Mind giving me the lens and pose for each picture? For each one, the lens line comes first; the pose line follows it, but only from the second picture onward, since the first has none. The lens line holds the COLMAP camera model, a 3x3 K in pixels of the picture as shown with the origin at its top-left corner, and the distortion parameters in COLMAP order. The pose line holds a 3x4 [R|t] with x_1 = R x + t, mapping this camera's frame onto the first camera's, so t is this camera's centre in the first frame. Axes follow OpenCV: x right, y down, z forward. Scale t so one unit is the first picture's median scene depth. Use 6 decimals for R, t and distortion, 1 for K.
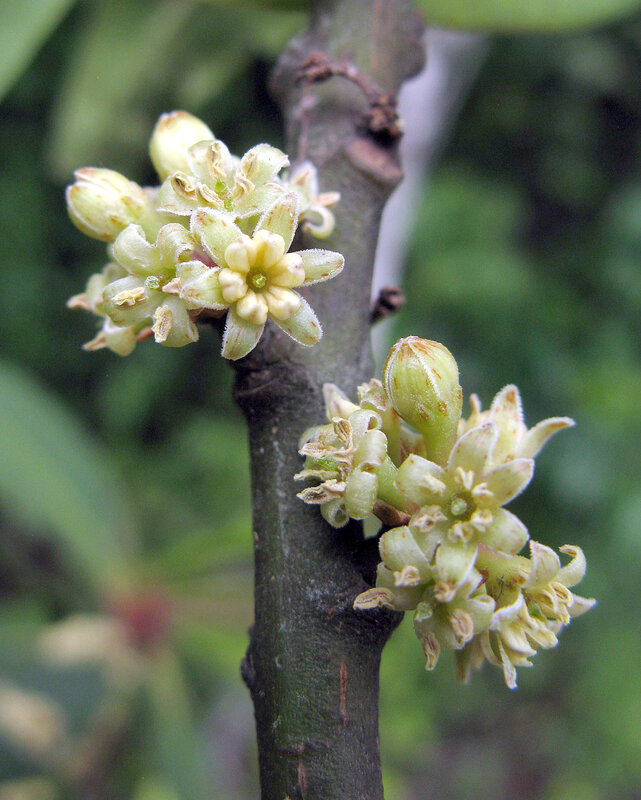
lens RADIAL K [[962.8, 0, 317.3], [0, 962.8, 400.6], [0, 0, 1]] dist [-0.089189, 0.000000]
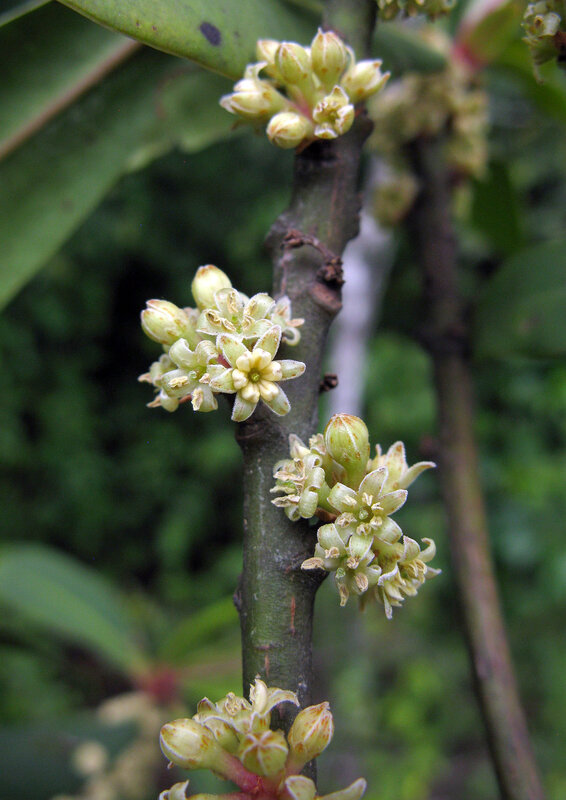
lens RADIAL K [[834.6, 0, 283.4], [0, 834.6, 399.8], [0, 0, 1]] dist [0.002083, 0.000000]
pose [[0.998752, 0.047283, 0.016059, -0.032060], [-0.048243, 0.996663, 0.065847, -0.182973], [-0.012892, -0.066540, 0.997700, -0.483915]]
